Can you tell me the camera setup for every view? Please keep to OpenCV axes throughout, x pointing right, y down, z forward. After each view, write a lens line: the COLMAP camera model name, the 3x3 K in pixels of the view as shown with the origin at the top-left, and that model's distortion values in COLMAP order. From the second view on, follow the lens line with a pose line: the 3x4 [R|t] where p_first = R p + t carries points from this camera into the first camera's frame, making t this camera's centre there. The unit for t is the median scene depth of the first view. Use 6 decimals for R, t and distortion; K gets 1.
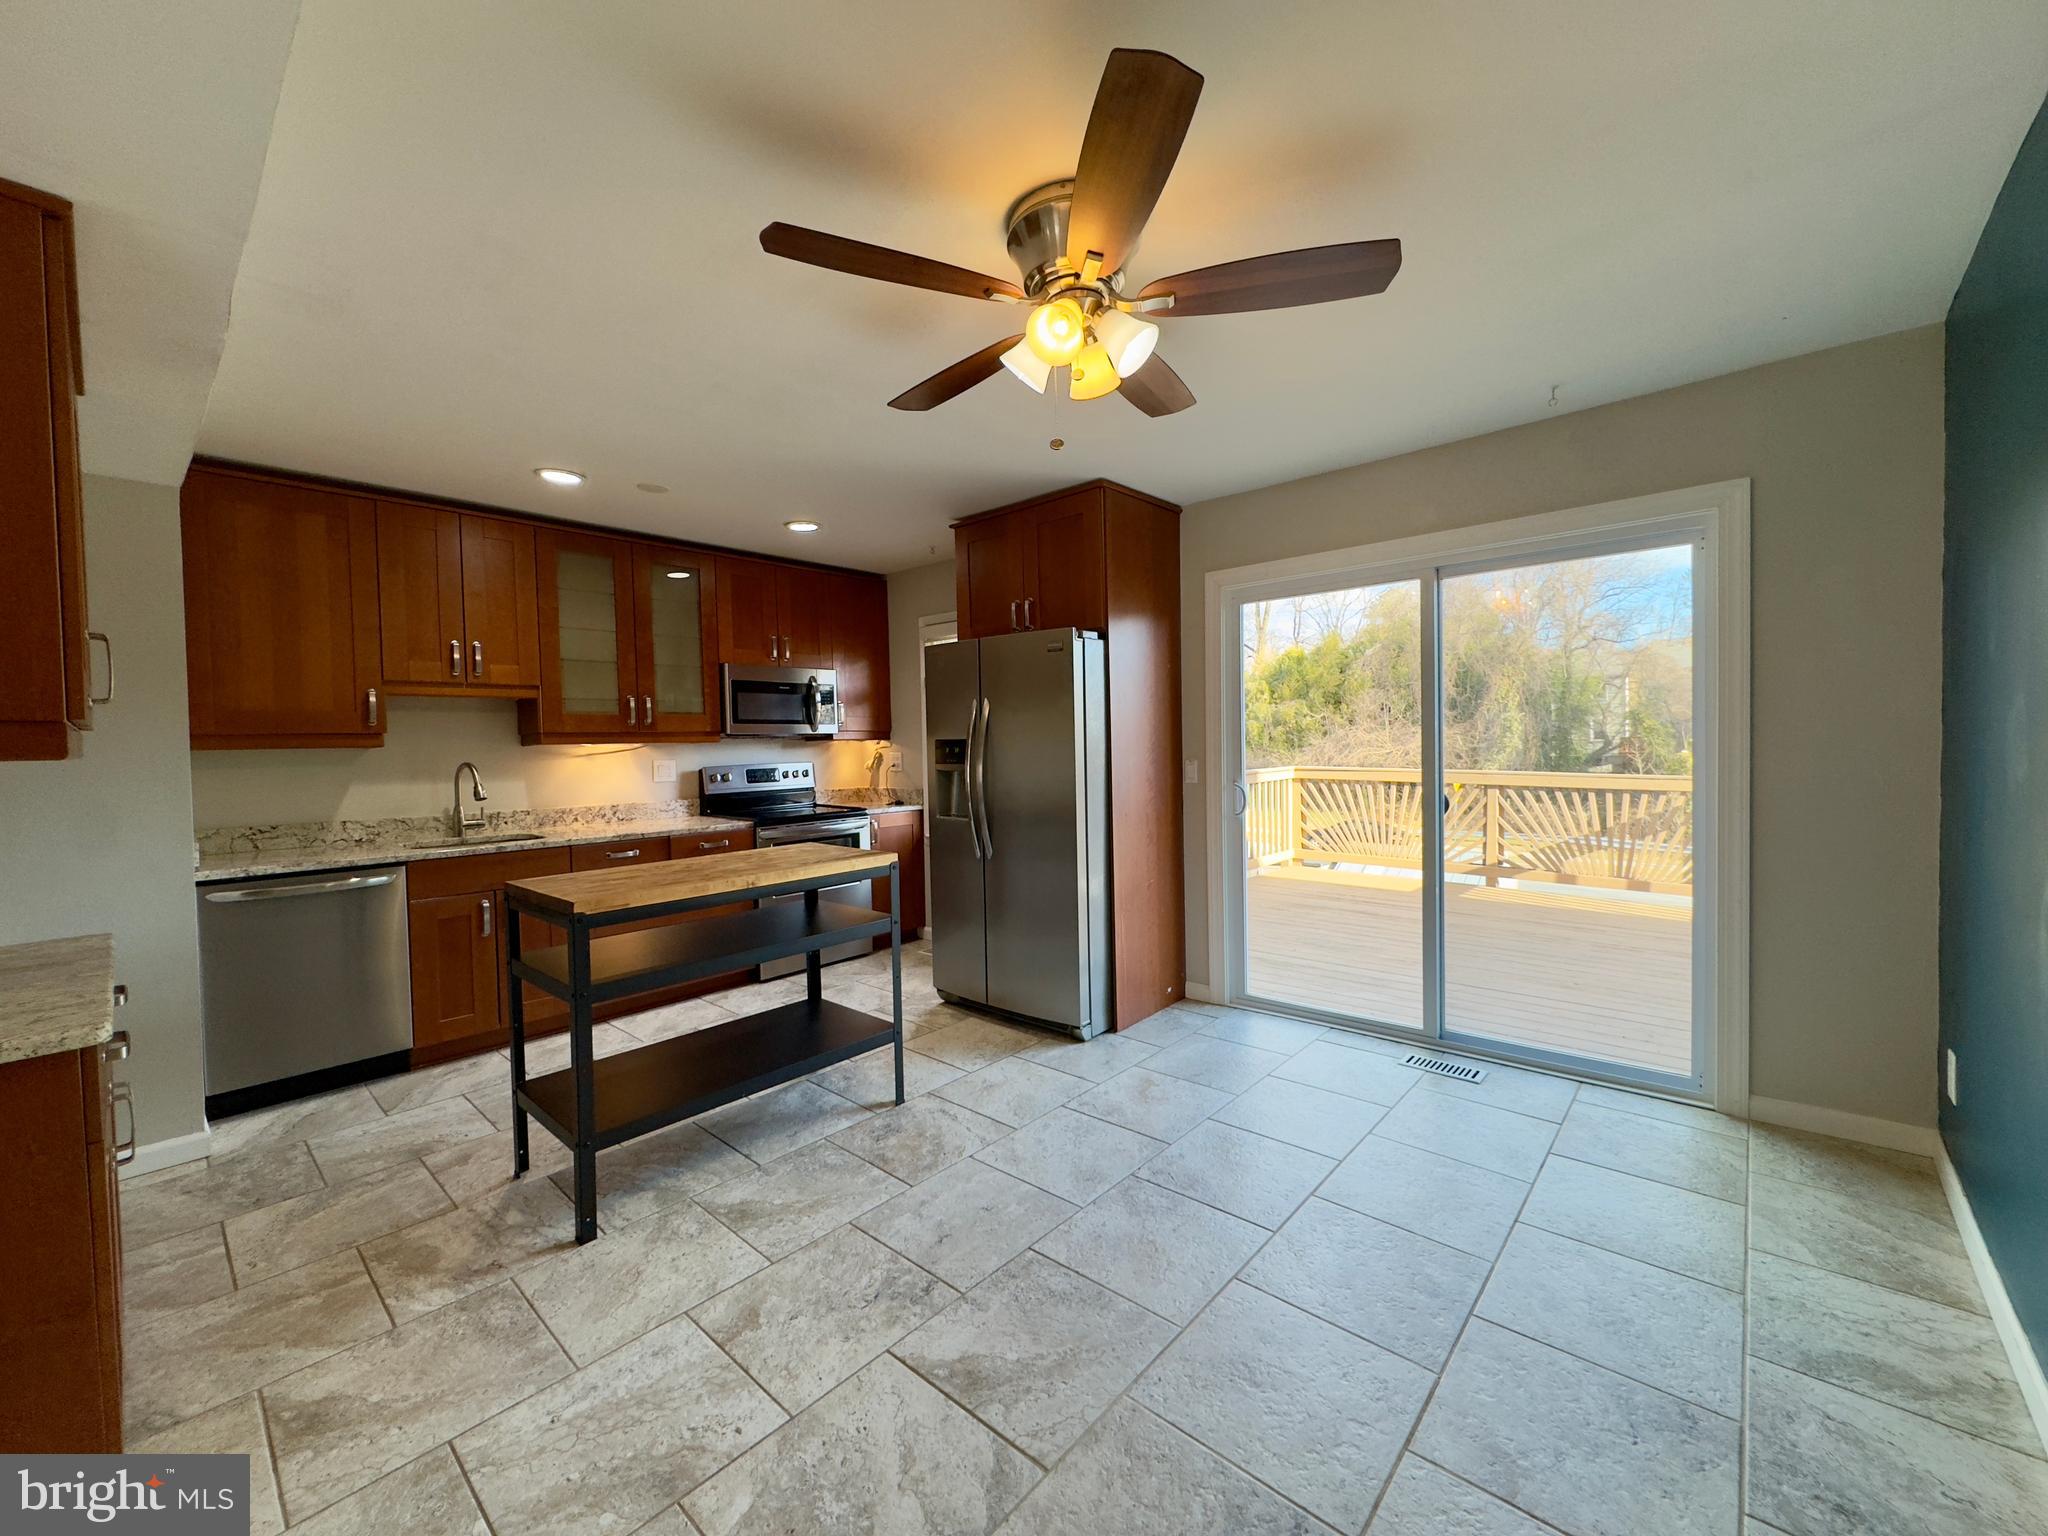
lens RADIAL K [[818.4, 0, 1024.0], [0, 818.4, 768.0], [0, 0, 1]] dist [-0.002753, 0.000572]
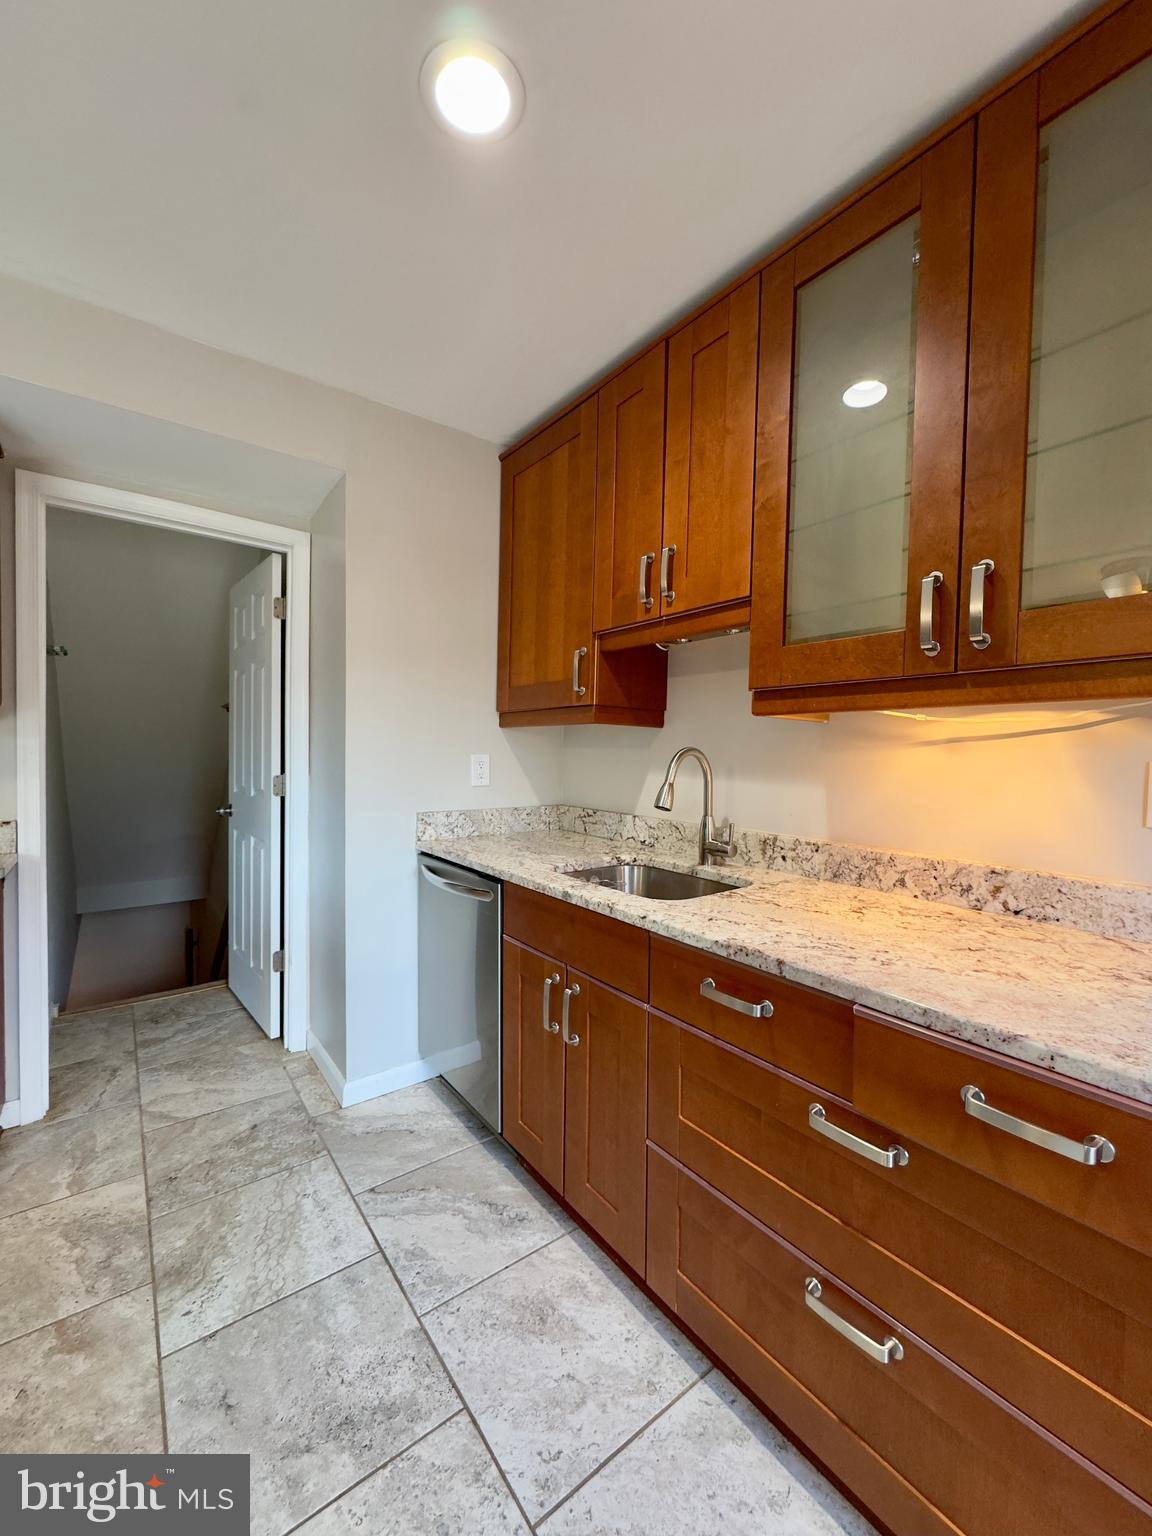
lens RADIAL K [[613.8, 0, 576.0], [0, 613.8, 768.0], [0, 0, 1]] dist [-0.002753, 0.000572]
pose [[-0.186749, 0.047981, -0.981235, -0.262352], [-0.037261, 0.997742, 0.055880, -0.017689], [0.981701, 0.046998, -0.184540, 1.259277]]
